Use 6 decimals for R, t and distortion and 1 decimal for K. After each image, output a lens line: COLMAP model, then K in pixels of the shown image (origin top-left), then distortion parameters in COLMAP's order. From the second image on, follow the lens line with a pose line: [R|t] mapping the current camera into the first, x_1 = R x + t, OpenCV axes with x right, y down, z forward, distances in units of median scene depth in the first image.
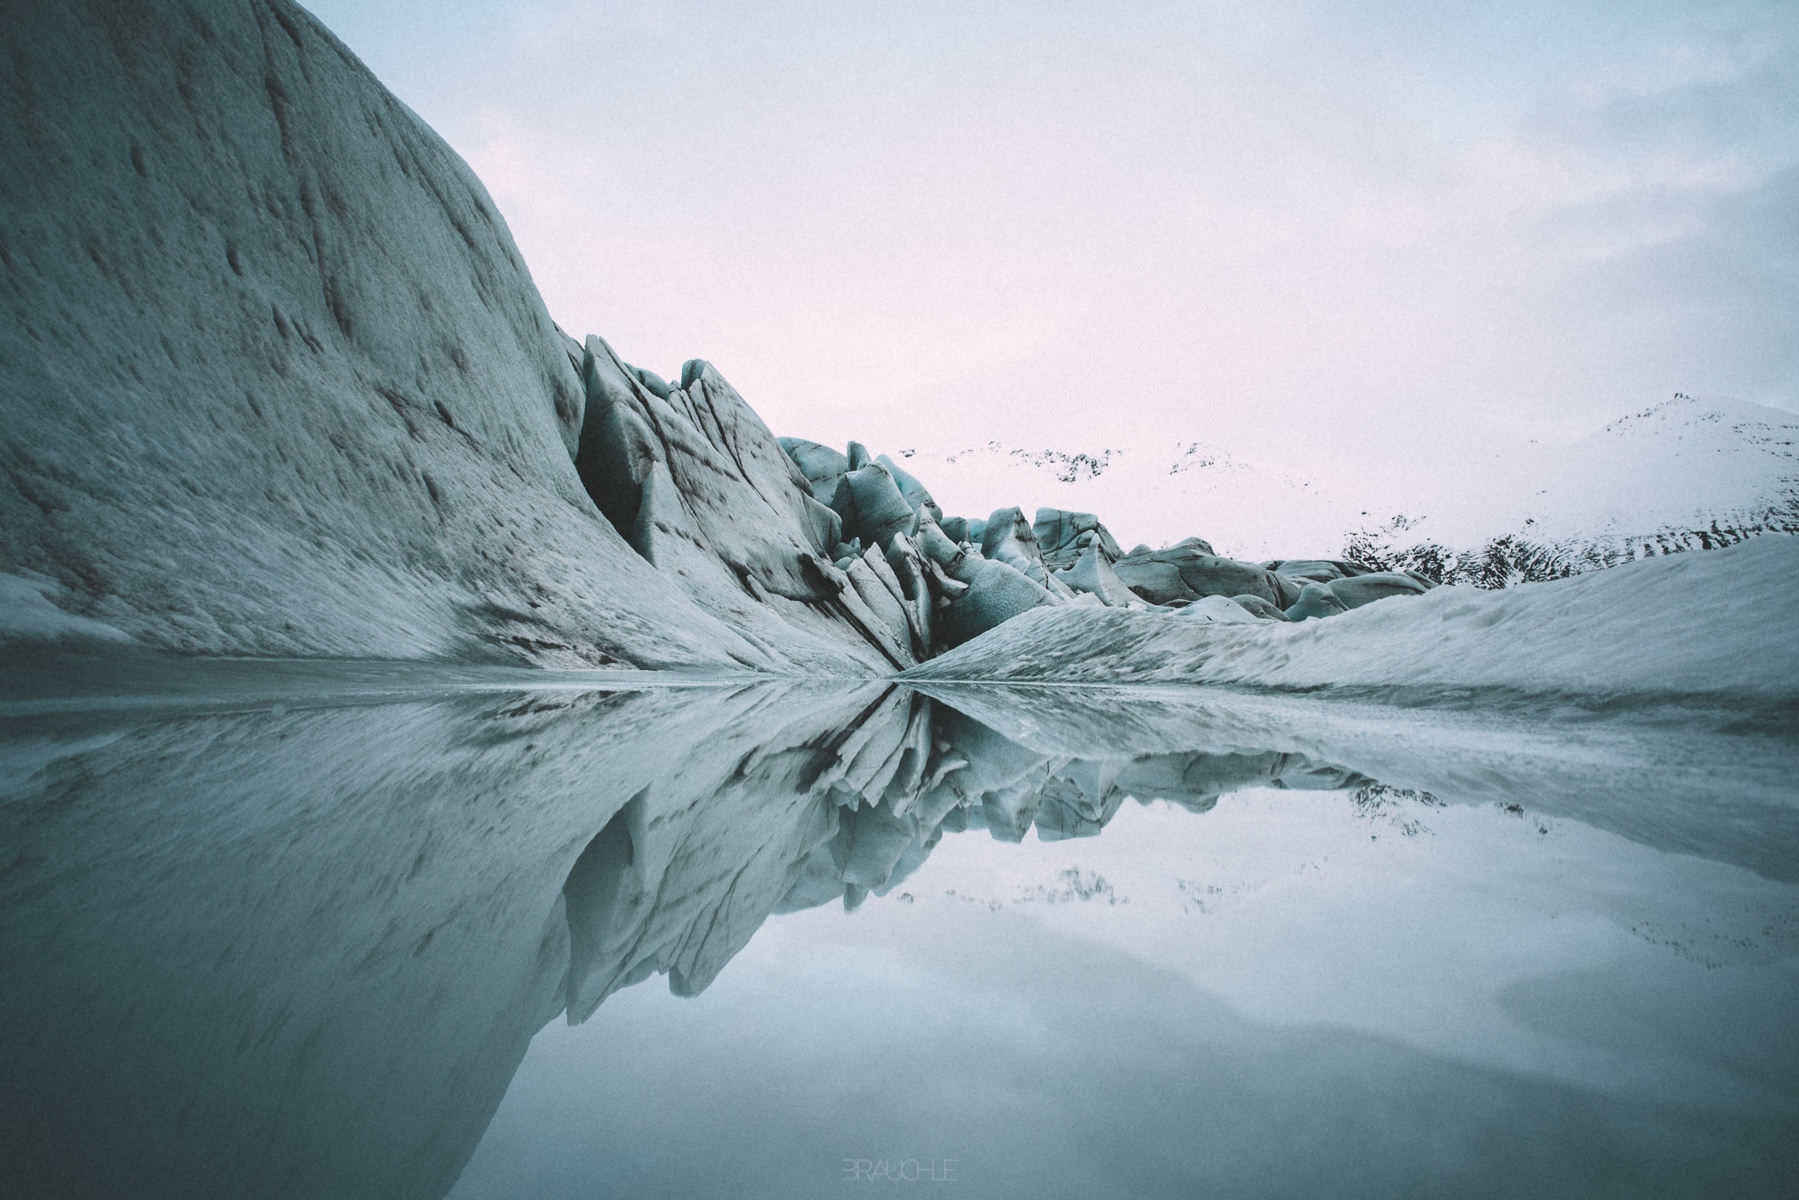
lens RADIAL K [[1291.5, 0, 899.5], [0, 1291.5, 600.0], [0, 0, 1]] dist [-0.020656, 0.006516]
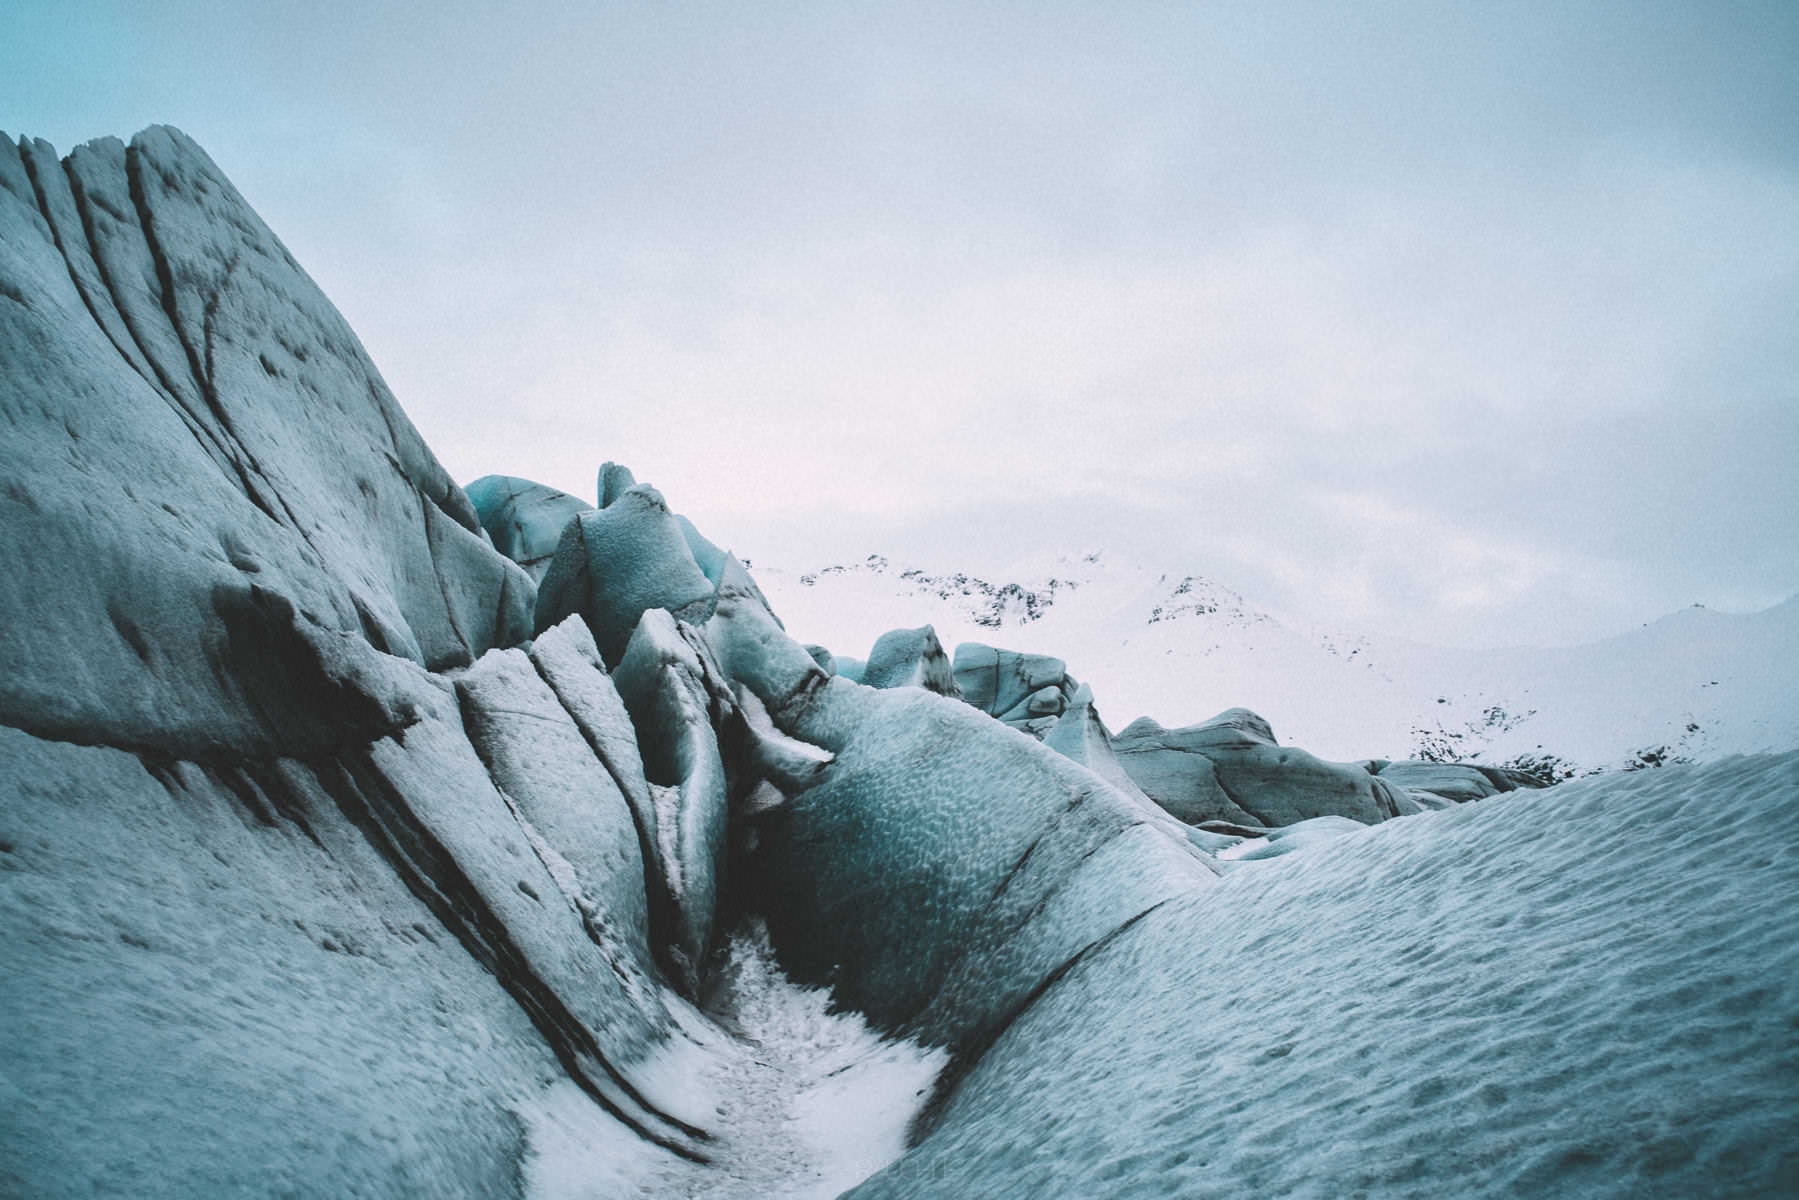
lens RADIAL K [[1877.8, 0, 872.5], [0, 1877.8, 601.4], [0, 0, 1]] dist [-0.047732, 0.189895]
pose [[0.995455, 0.059906, 0.074036, 0.010970], [-0.051597, 0.992652, -0.109451, 0.001581], [-0.080049, 0.105133, 0.991231, 0.231353]]
